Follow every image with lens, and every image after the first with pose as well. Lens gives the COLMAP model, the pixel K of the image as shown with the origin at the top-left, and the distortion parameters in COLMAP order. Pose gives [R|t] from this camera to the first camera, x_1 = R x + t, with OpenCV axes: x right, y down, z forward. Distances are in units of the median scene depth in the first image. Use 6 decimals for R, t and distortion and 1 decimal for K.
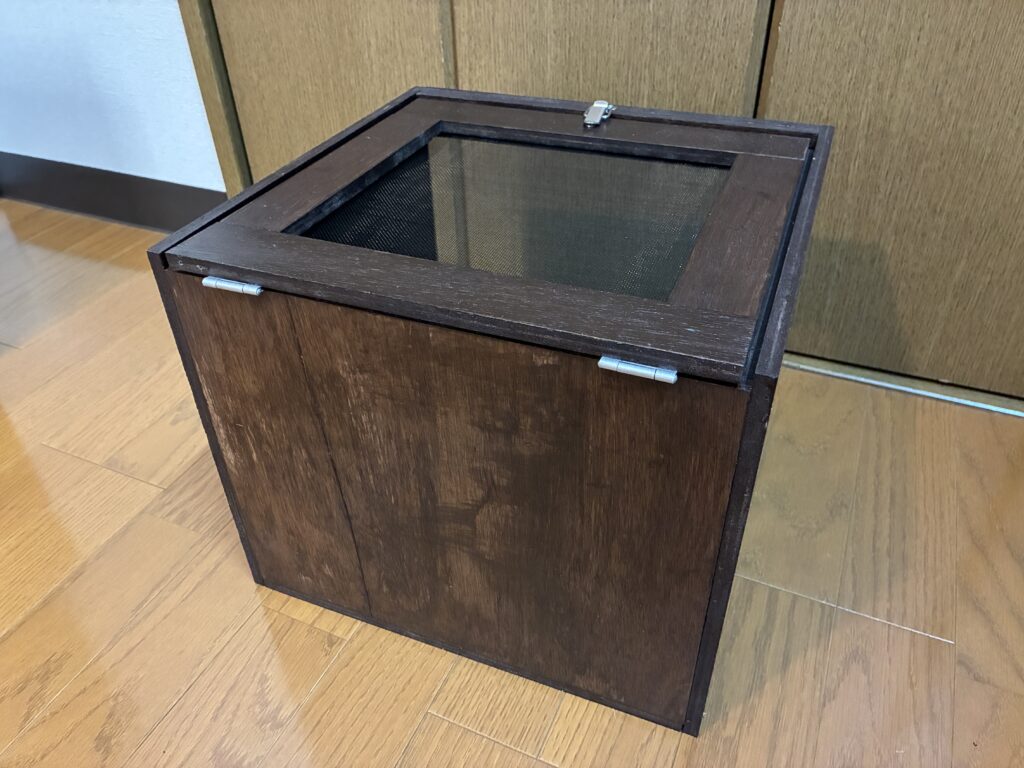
lens RADIAL K [[781.9, 0, 512.0], [0, 781.9, 384.0], [0, 0, 1]] dist [0.072210, -0.114845]
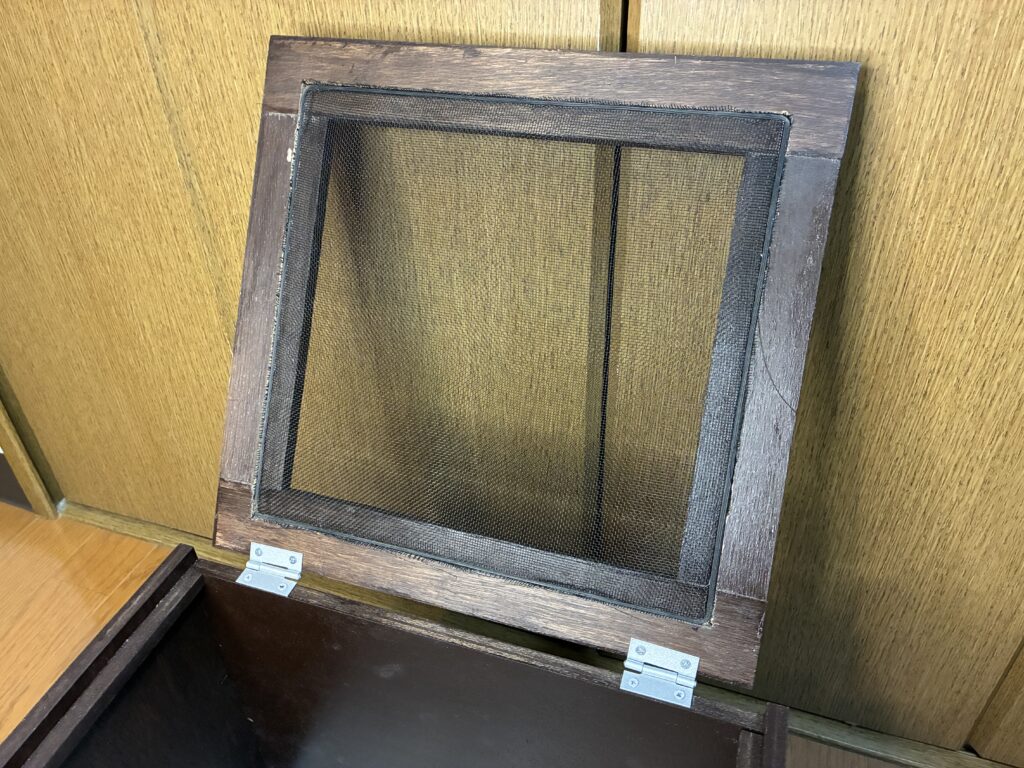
lens RADIAL K [[781.9, 0, 512.0], [0, 781.9, 384.0], [0, 0, 1]] dist [0.072210, -0.114845]
pose [[0.996585, -0.051276, 0.064728, 0.171176], [0.052321, 0.998524, -0.014552, -0.411408], [-0.063887, 0.017889, 0.997797, 0.202307]]
